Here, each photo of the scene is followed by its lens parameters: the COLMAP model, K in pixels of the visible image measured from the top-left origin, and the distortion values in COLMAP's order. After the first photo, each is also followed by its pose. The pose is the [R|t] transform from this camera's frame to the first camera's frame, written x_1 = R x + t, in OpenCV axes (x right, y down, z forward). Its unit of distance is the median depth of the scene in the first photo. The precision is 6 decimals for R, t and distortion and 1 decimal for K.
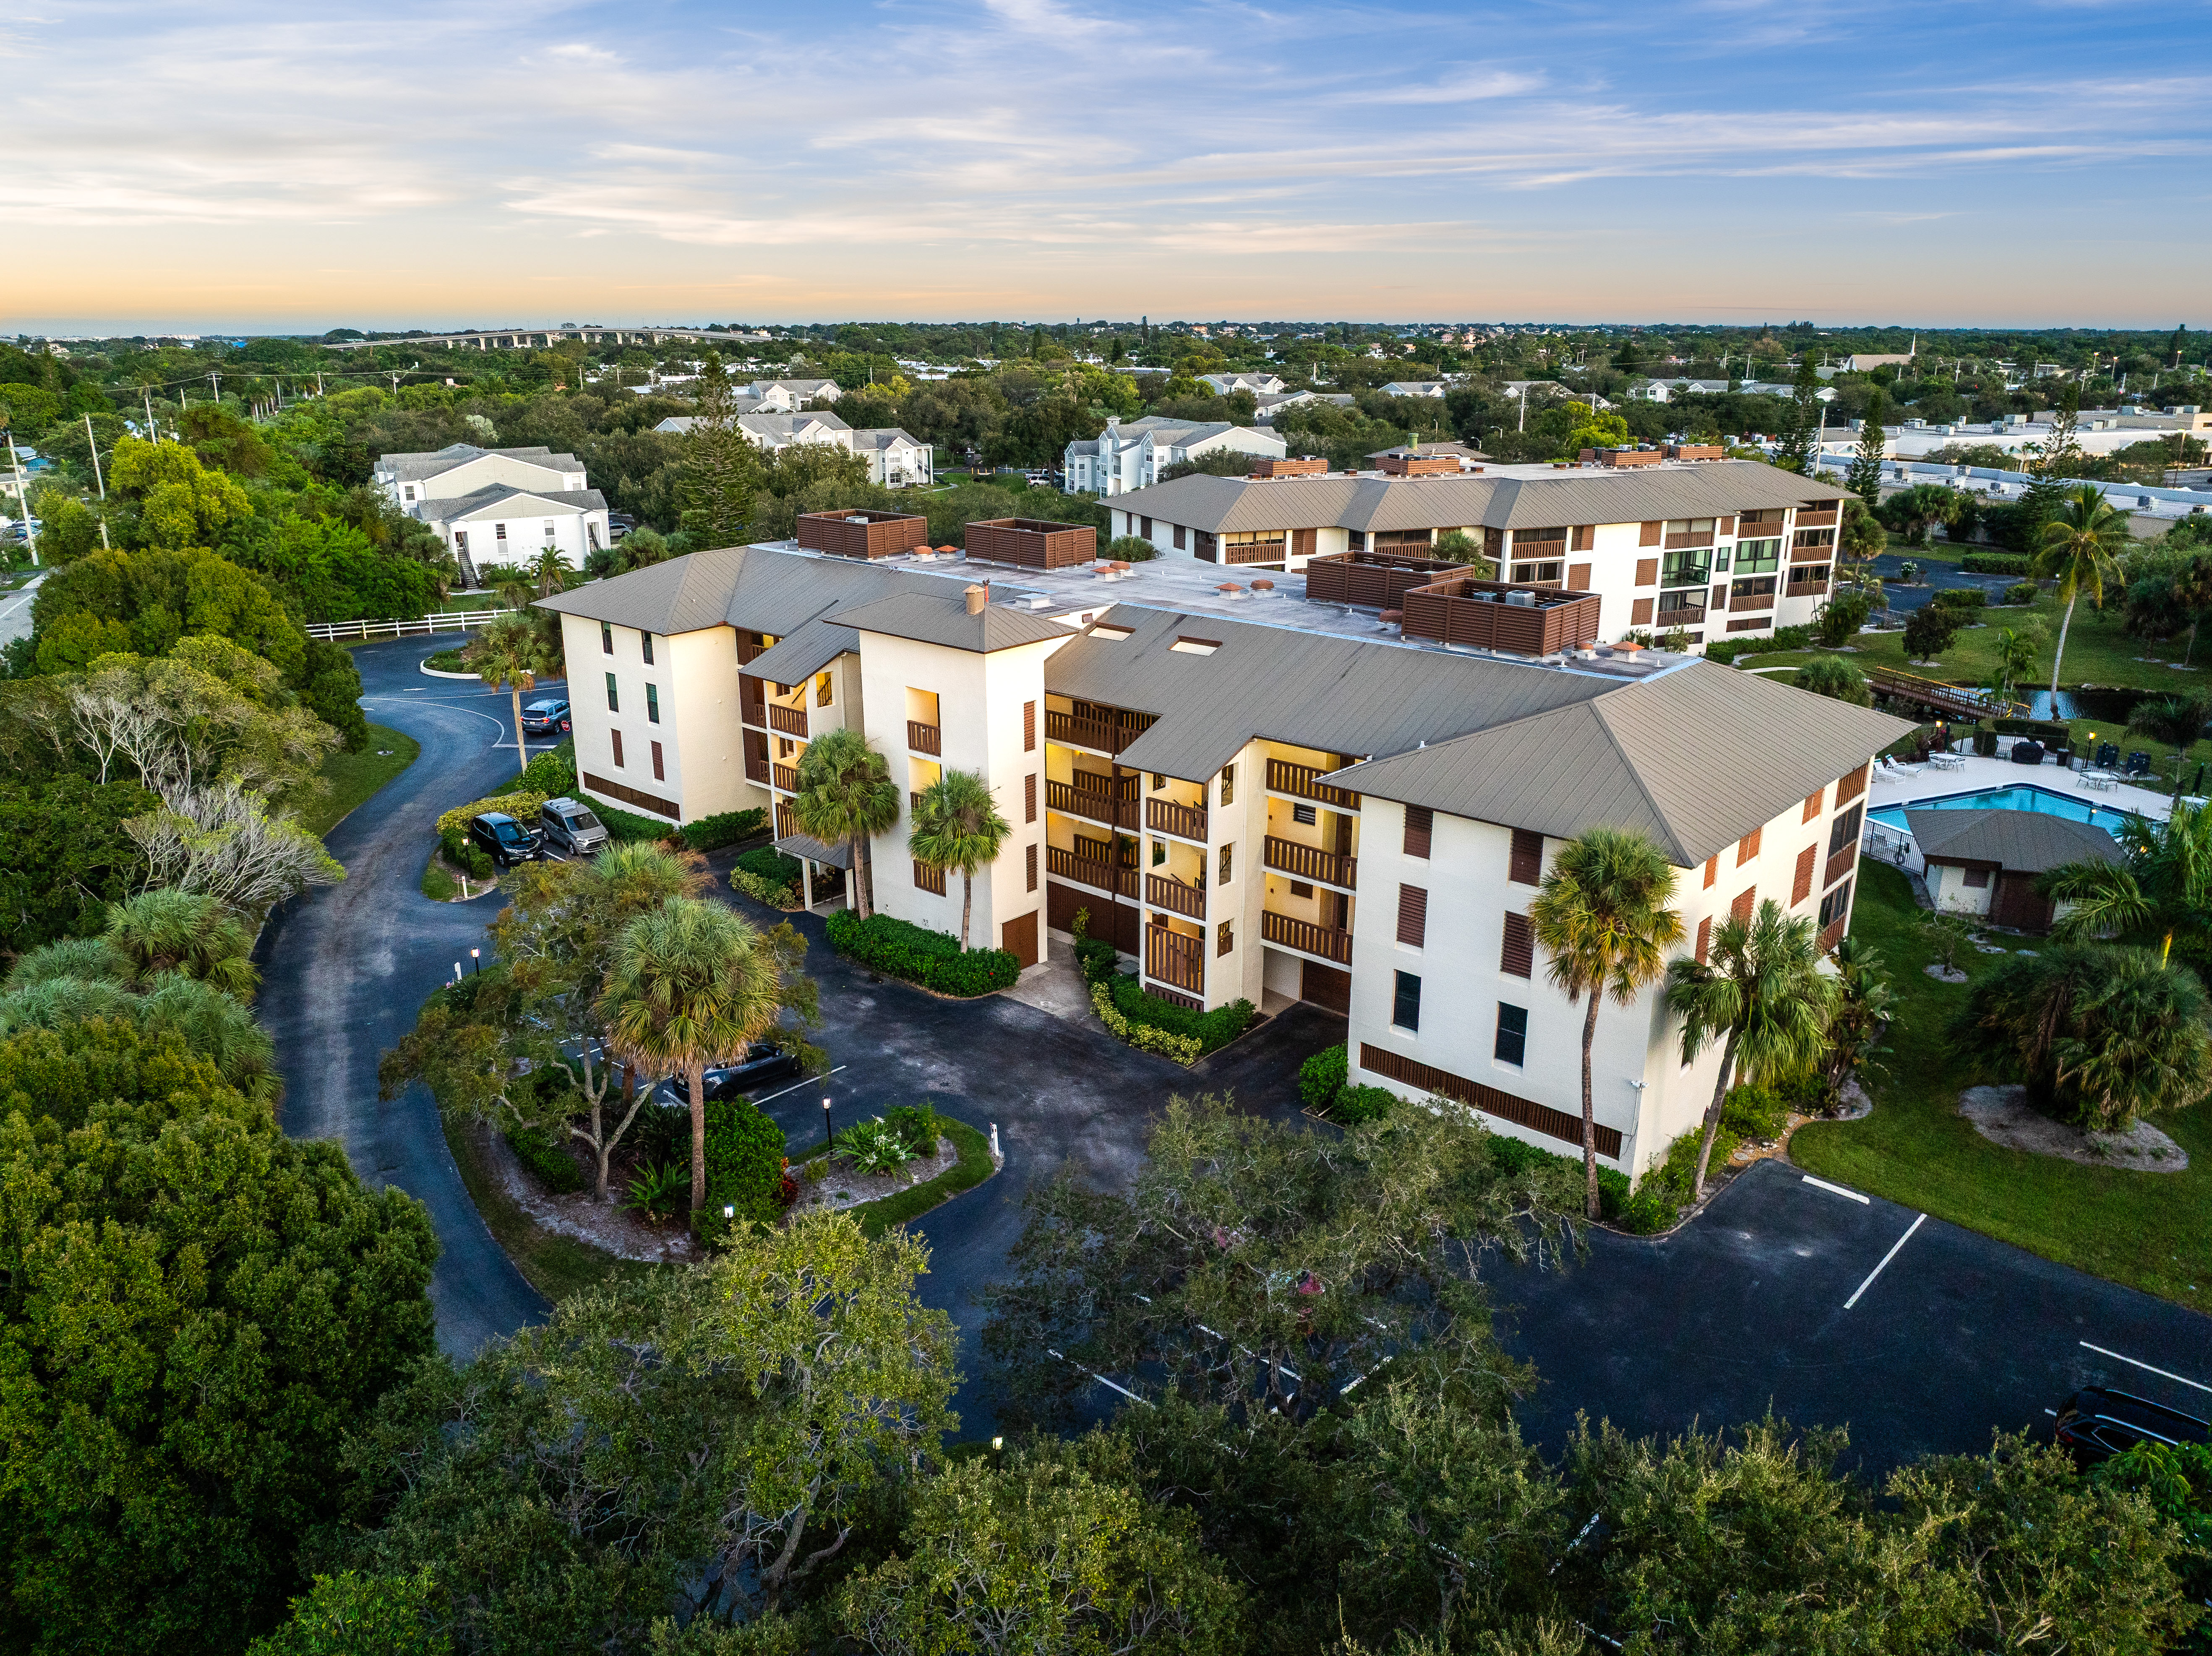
lens RADIAL K [[1557.0, 0, 1096.8], [0, 1557.0, 832.0], [0, 0, 1]] dist [-0.028630, -0.024392]
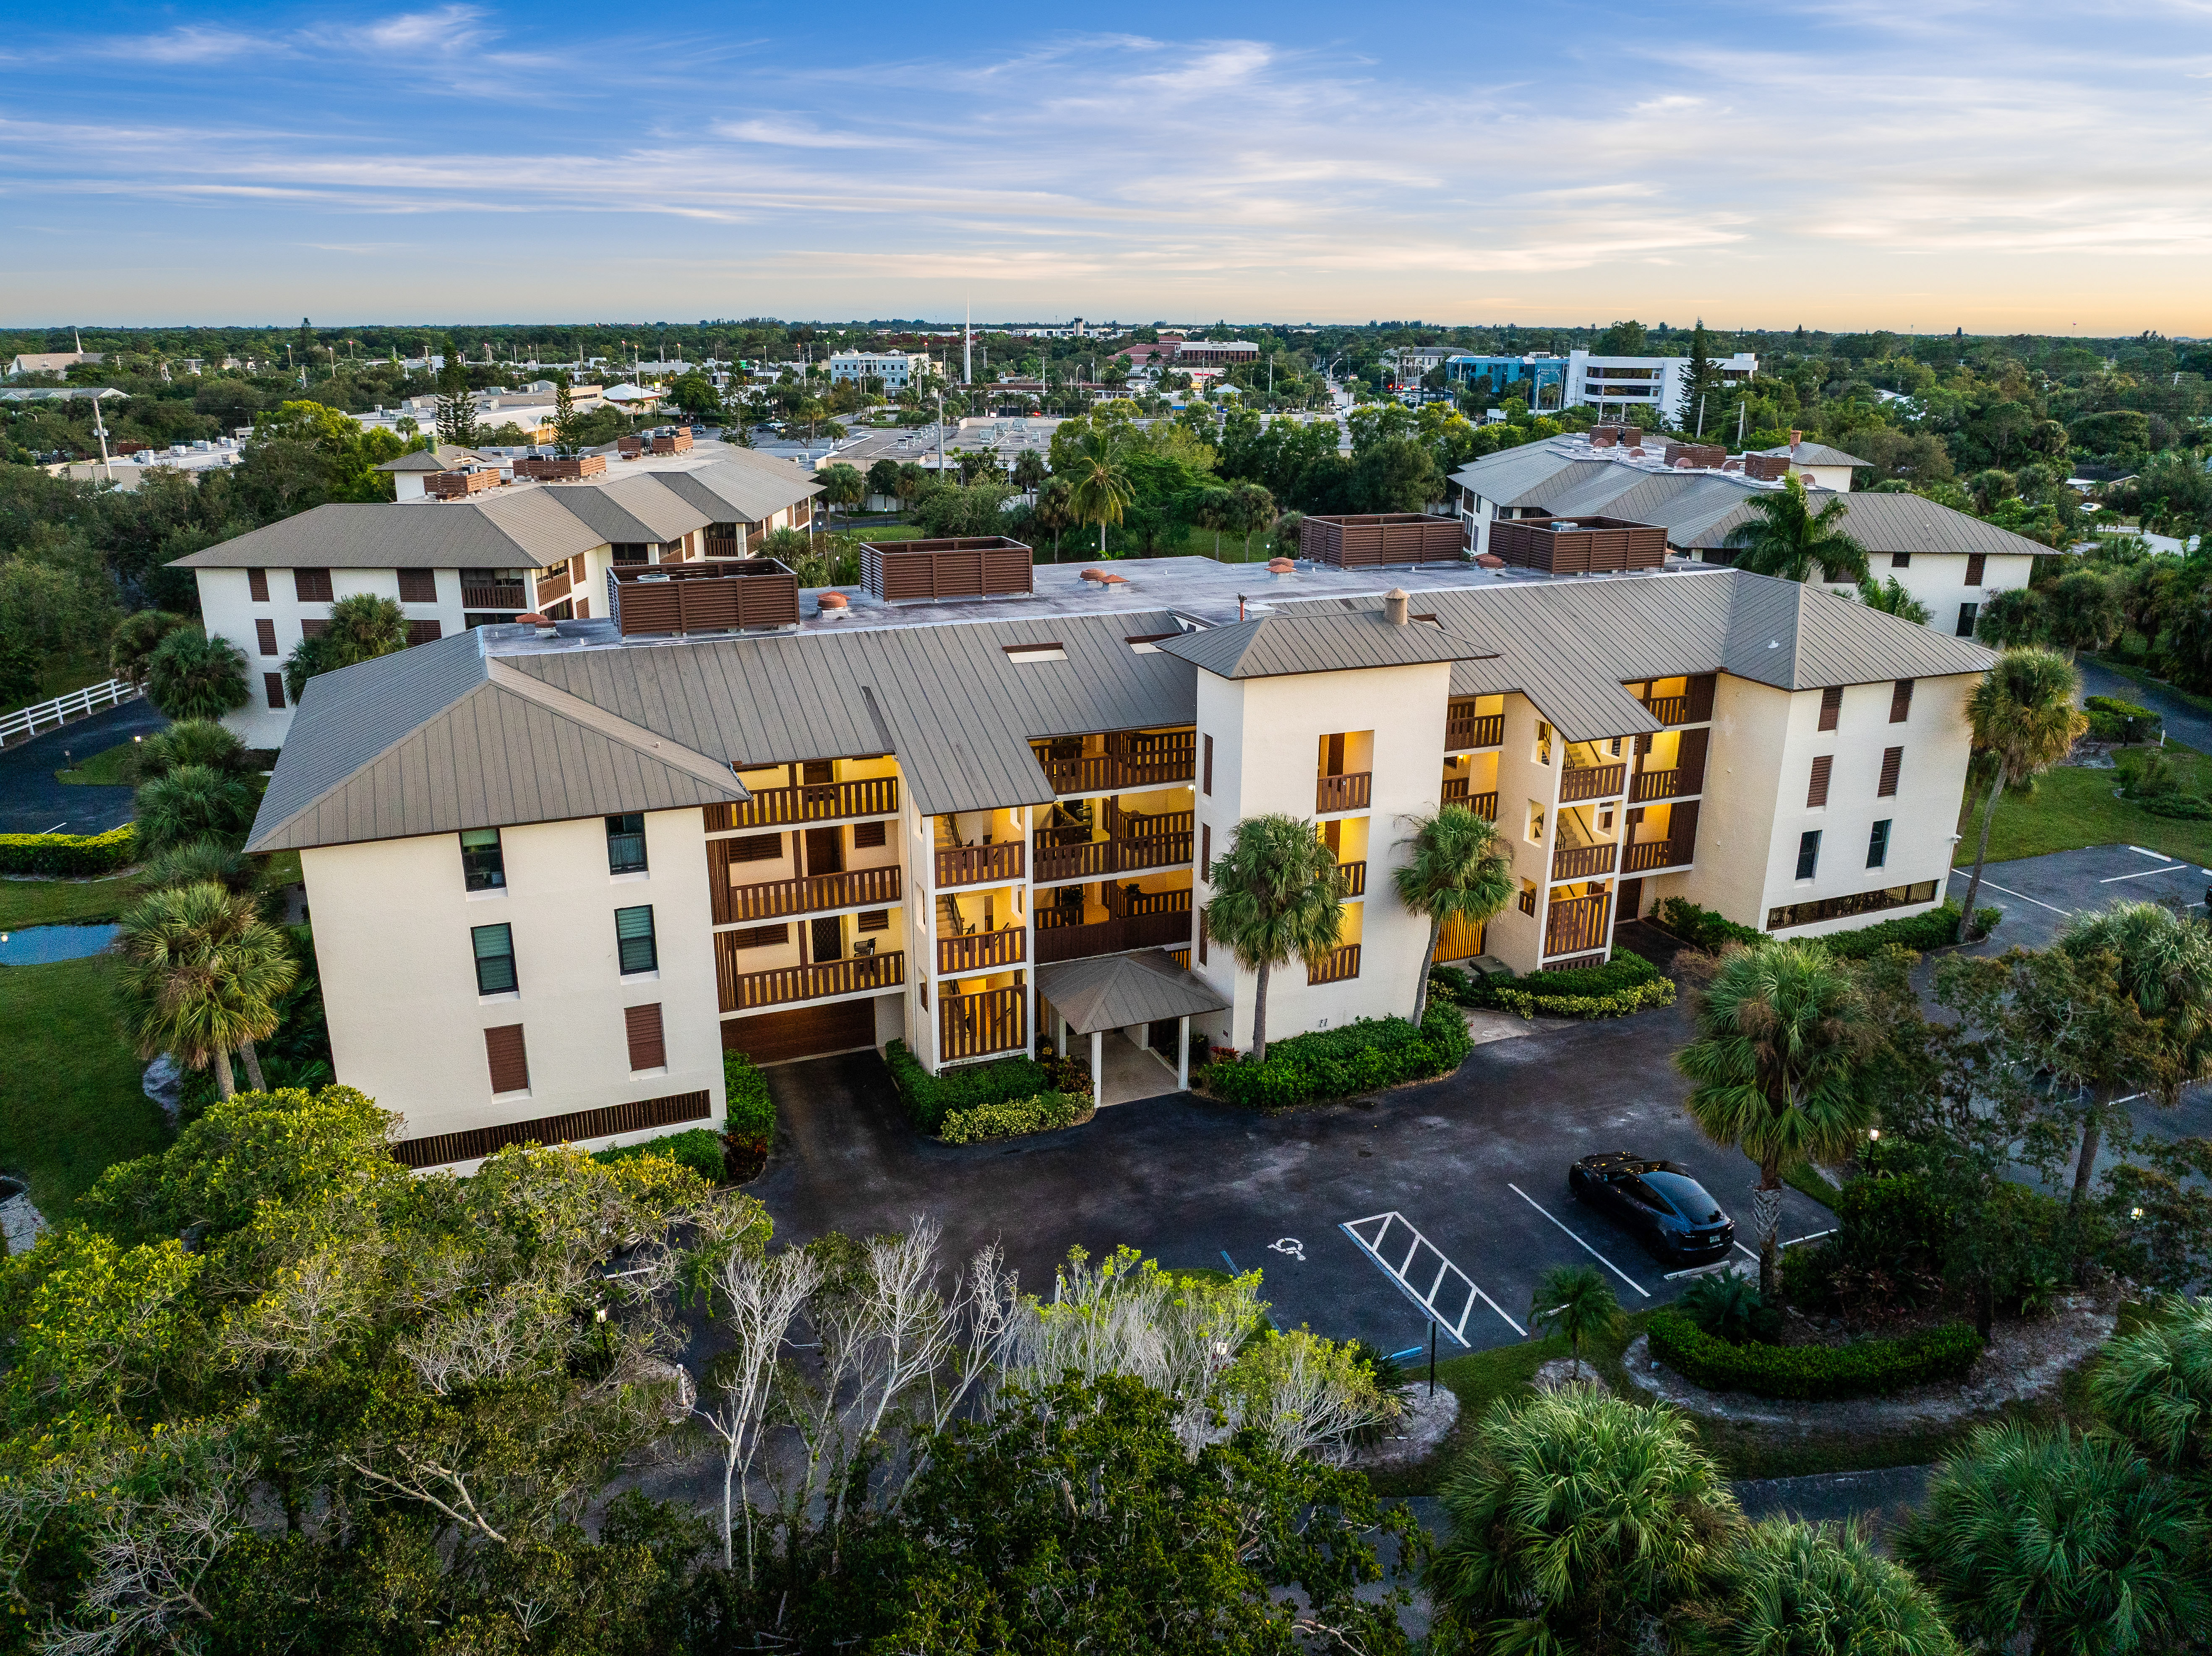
lens RADIAL K [[1557.0, 0, 1096.8], [0, 1557.0, 832.0], [0, 0, 1]] dist [-0.028630, -0.024392]
pose [[0.384089, -0.290989, 0.876243, -0.675871], [0.241079, 0.947722, 0.209052, -0.190088], [-0.891267, 0.130949, 0.434161, 0.588399]]
